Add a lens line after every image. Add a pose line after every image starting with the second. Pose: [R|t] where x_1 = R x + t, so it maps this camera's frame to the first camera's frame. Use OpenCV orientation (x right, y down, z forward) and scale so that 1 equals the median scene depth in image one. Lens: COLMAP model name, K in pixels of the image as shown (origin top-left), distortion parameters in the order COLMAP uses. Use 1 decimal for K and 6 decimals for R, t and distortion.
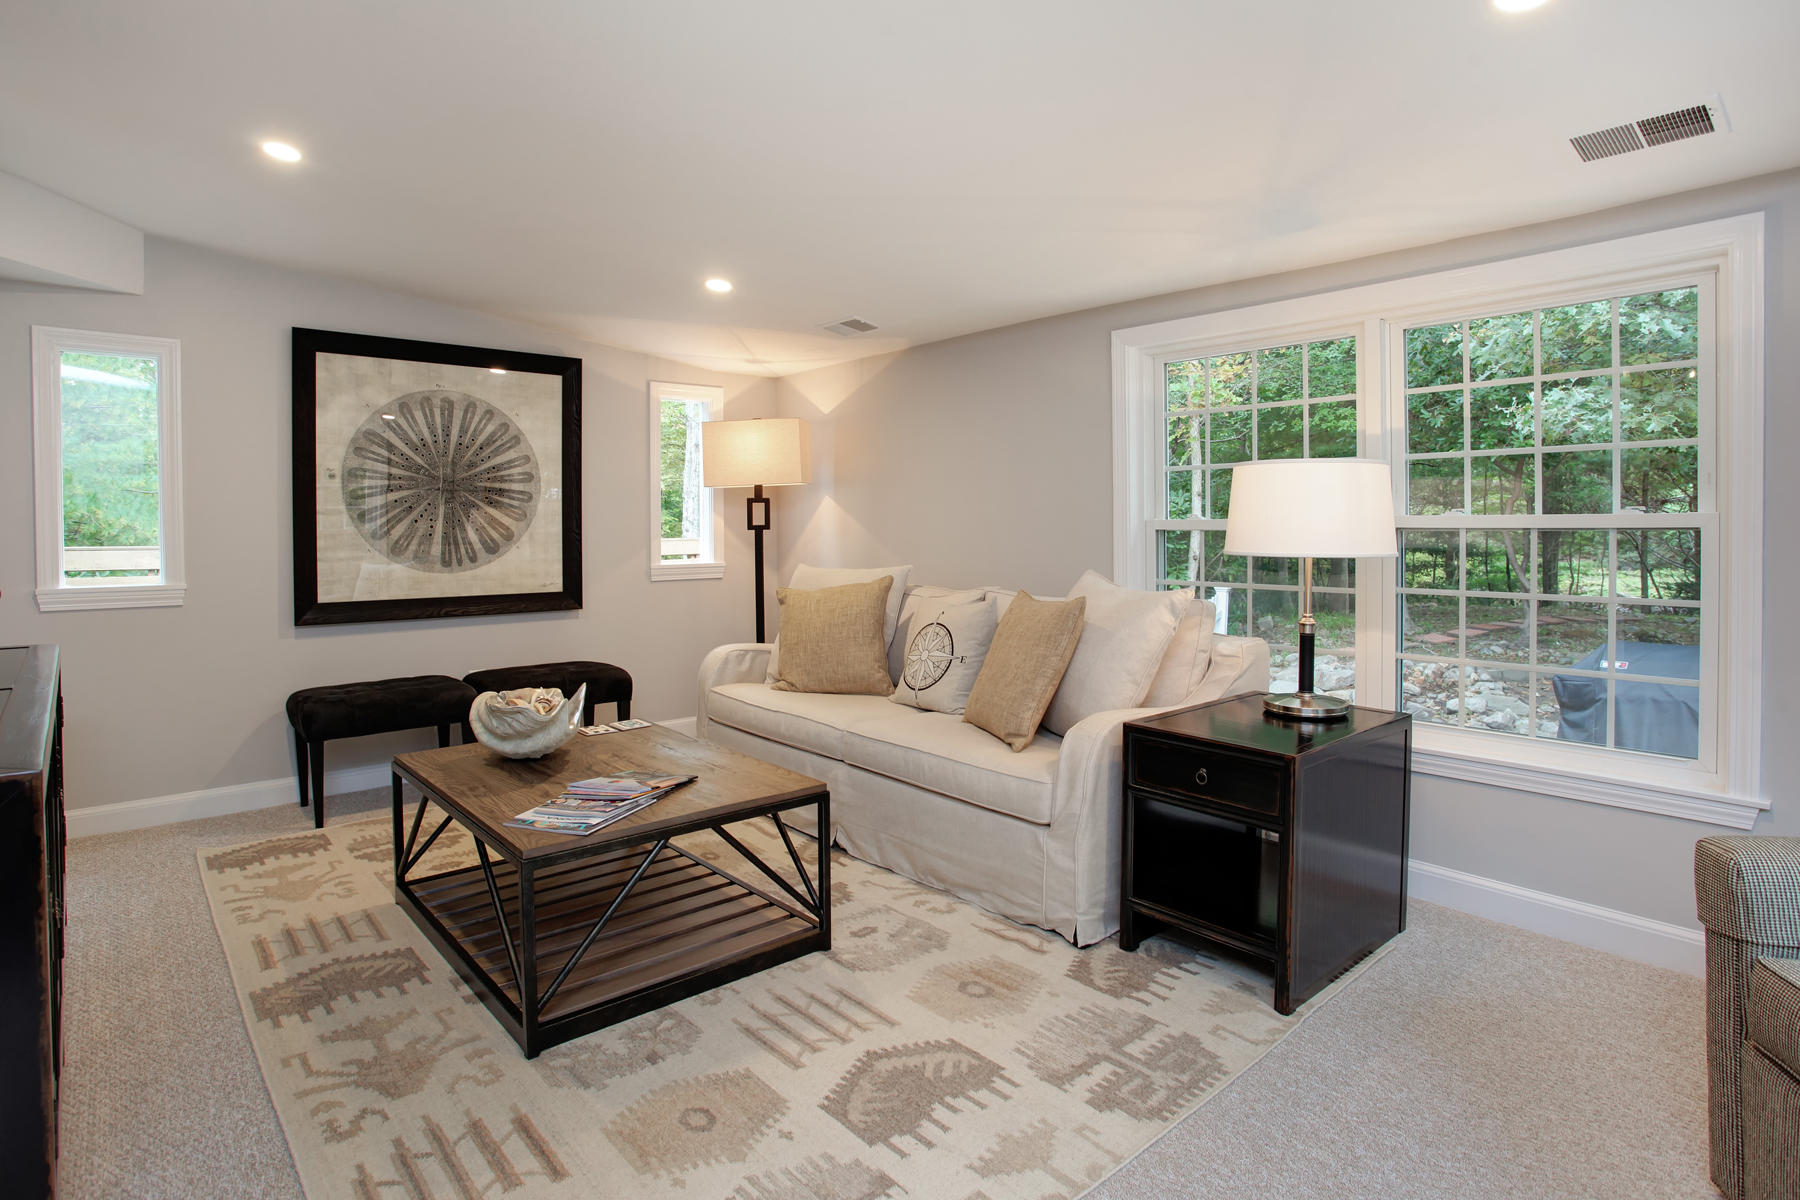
lens RADIAL K [[1004.3, 0, 890.2], [0, 1004.3, 530.3], [0, 0, 1]] dist [-0.045244, 0.015594]
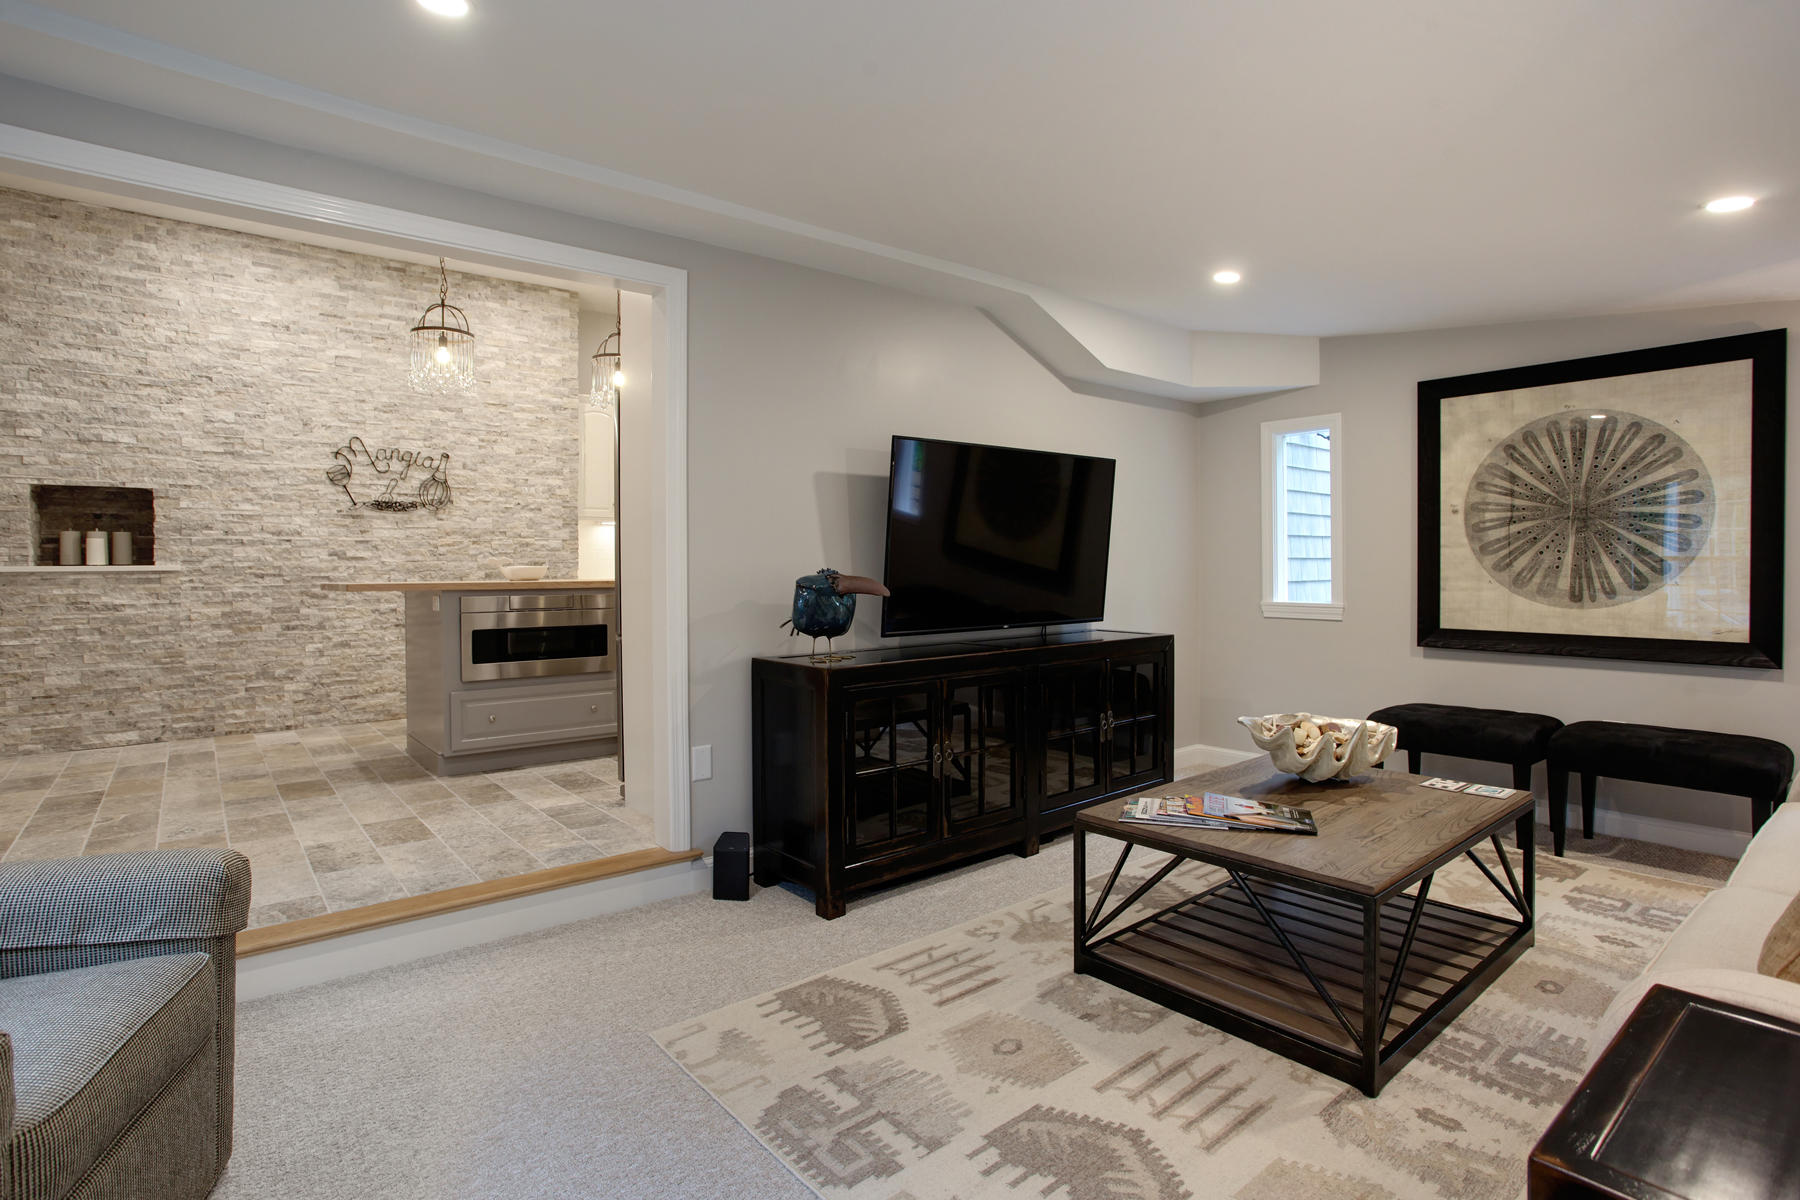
lens RADIAL K [[915.7, 0, 898.5], [0, 915.7, 571.8], [0, 0, 1]] dist [-0.037120, 0.024219]
pose [[-0.049723, 0.015372, -0.998645, 0.449295], [0.004248, 0.999876, 0.015180, -0.006928], [0.998754, -0.003488, -0.049782, 0.443631]]
